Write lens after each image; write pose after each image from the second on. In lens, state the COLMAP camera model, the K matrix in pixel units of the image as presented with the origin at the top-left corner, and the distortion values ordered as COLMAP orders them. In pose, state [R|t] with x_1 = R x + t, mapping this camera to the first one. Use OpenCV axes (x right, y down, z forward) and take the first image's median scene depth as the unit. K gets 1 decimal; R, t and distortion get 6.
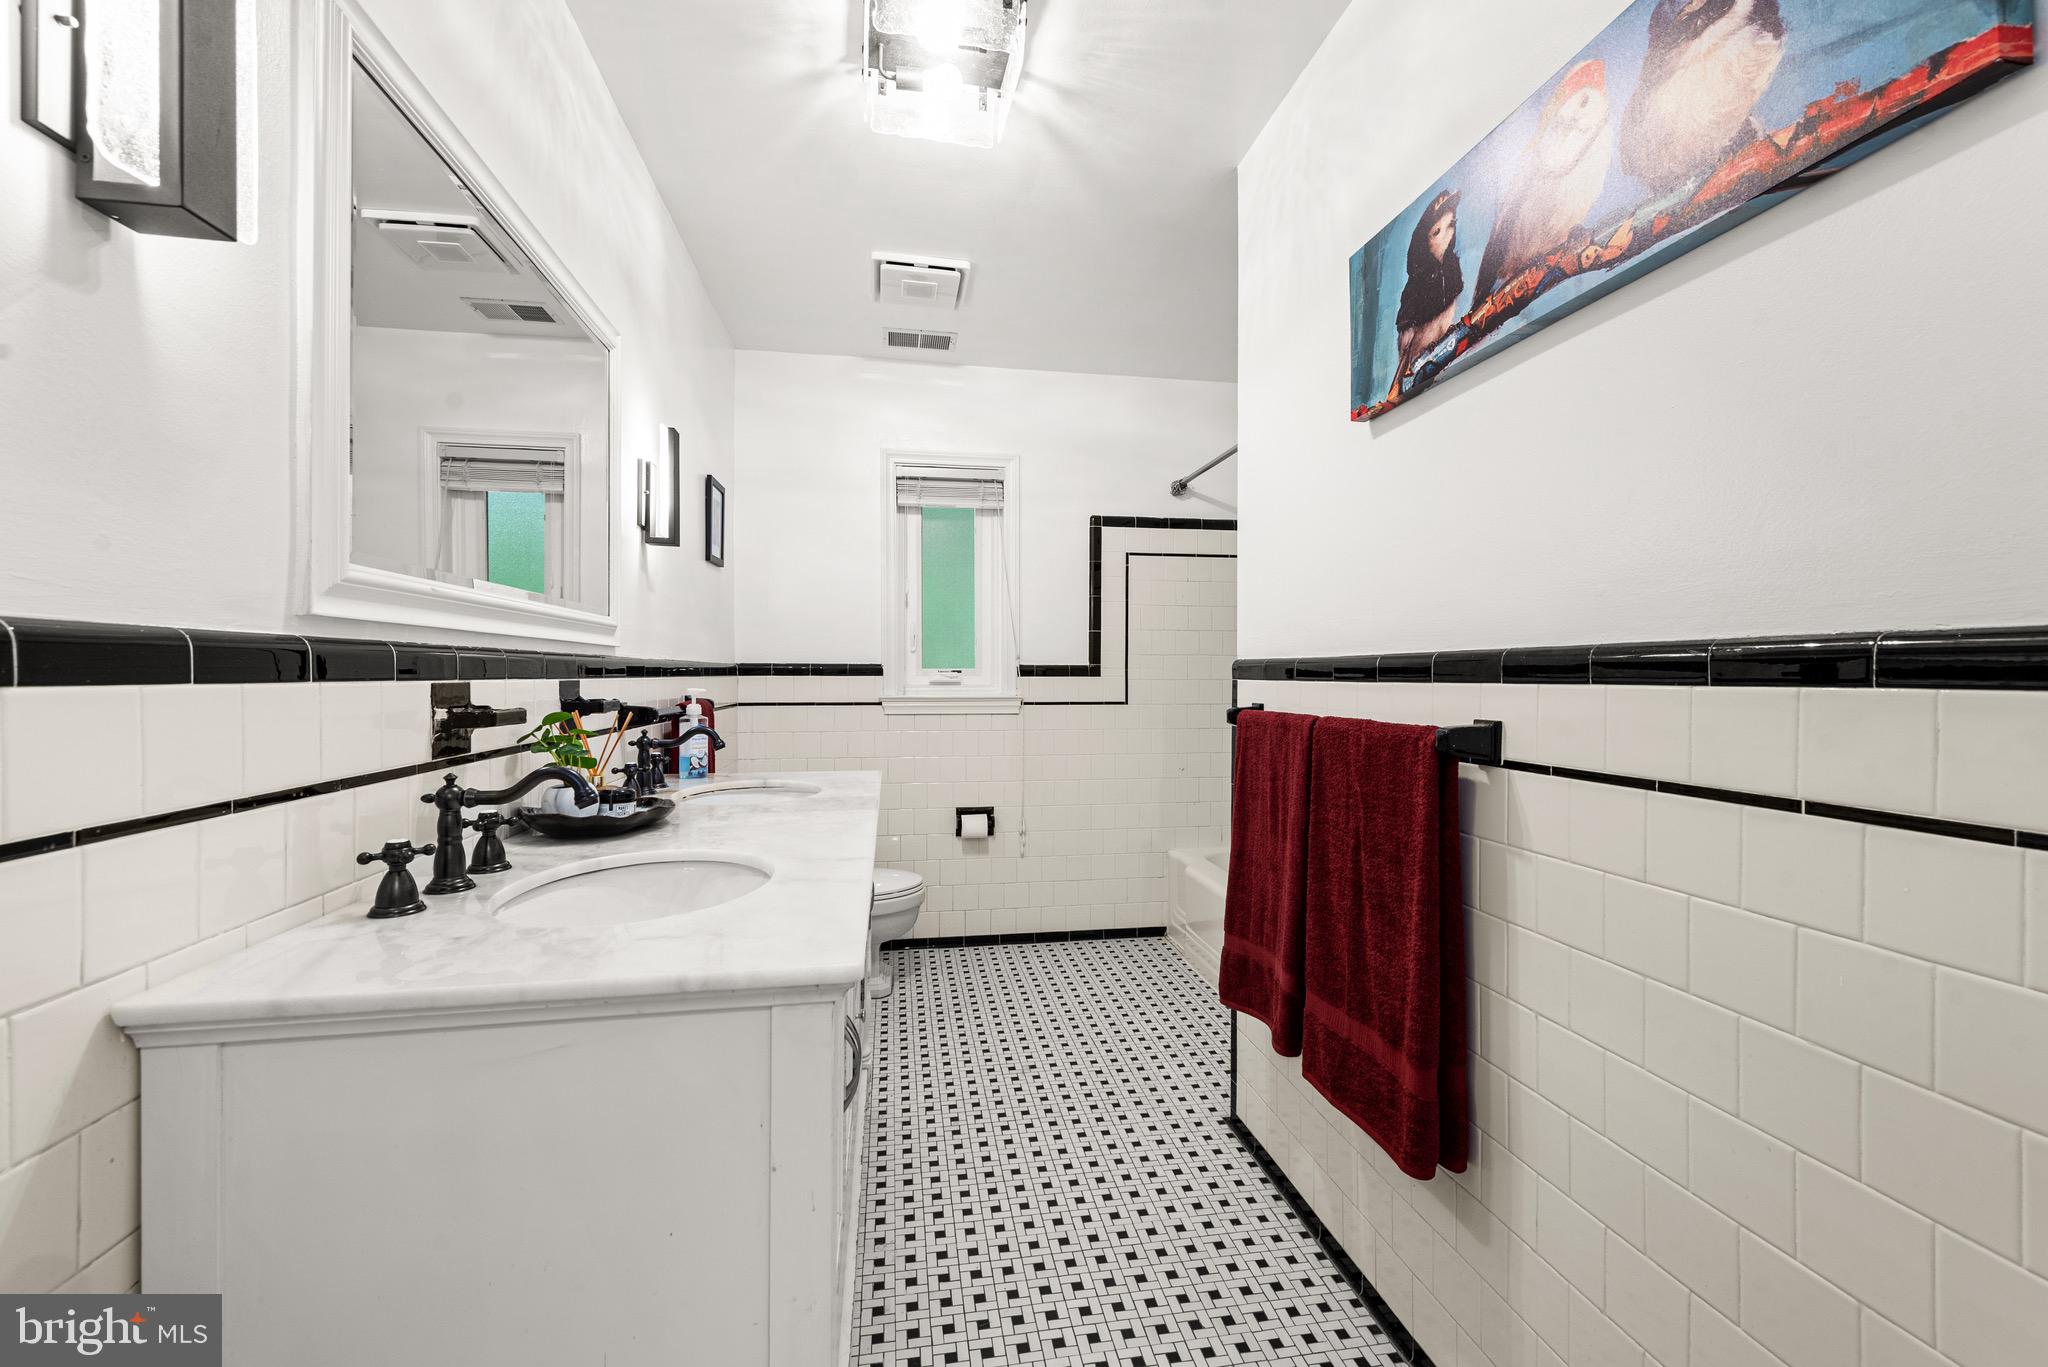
lens RADIAL K [[842.3, 0, 1044.8], [0, 842.3, 683.1], [0, 0, 1]] dist [0.014162, -0.003871]
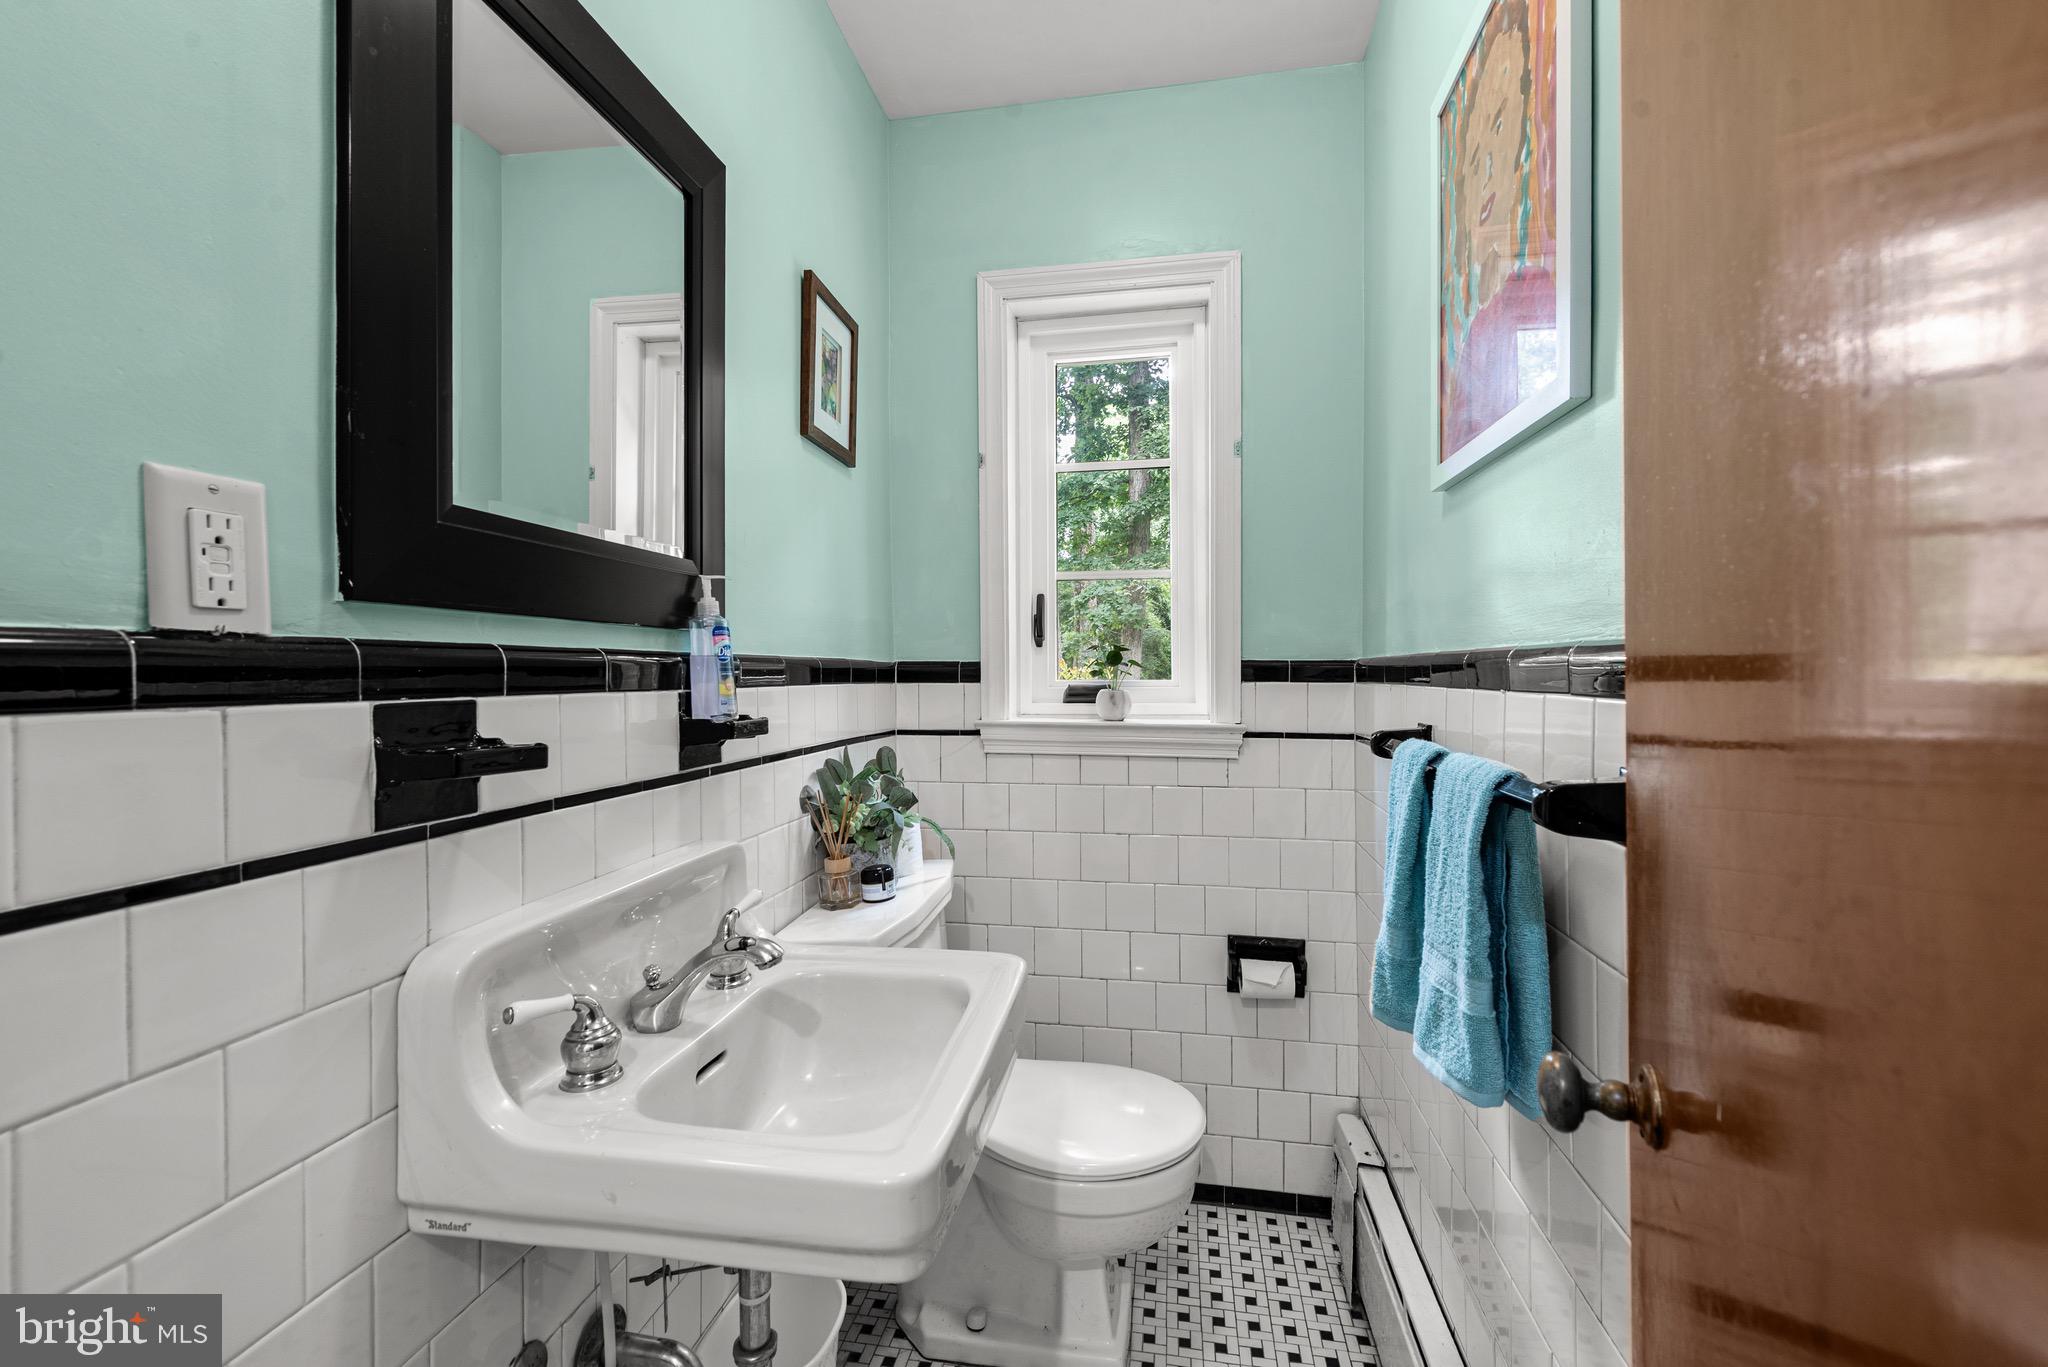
lens RADIAL K [[842.3, 0, 1042.9], [0, 842.3, 687.9], [0, 0, 1]] dist [0.014162, -0.003871]
pose [[0.952310, -0.013124, -0.304851, -0.055189], [0.015396, 0.999869, 0.005050, -0.006779], [0.304744, -0.009503, 0.952387, 0.488459]]
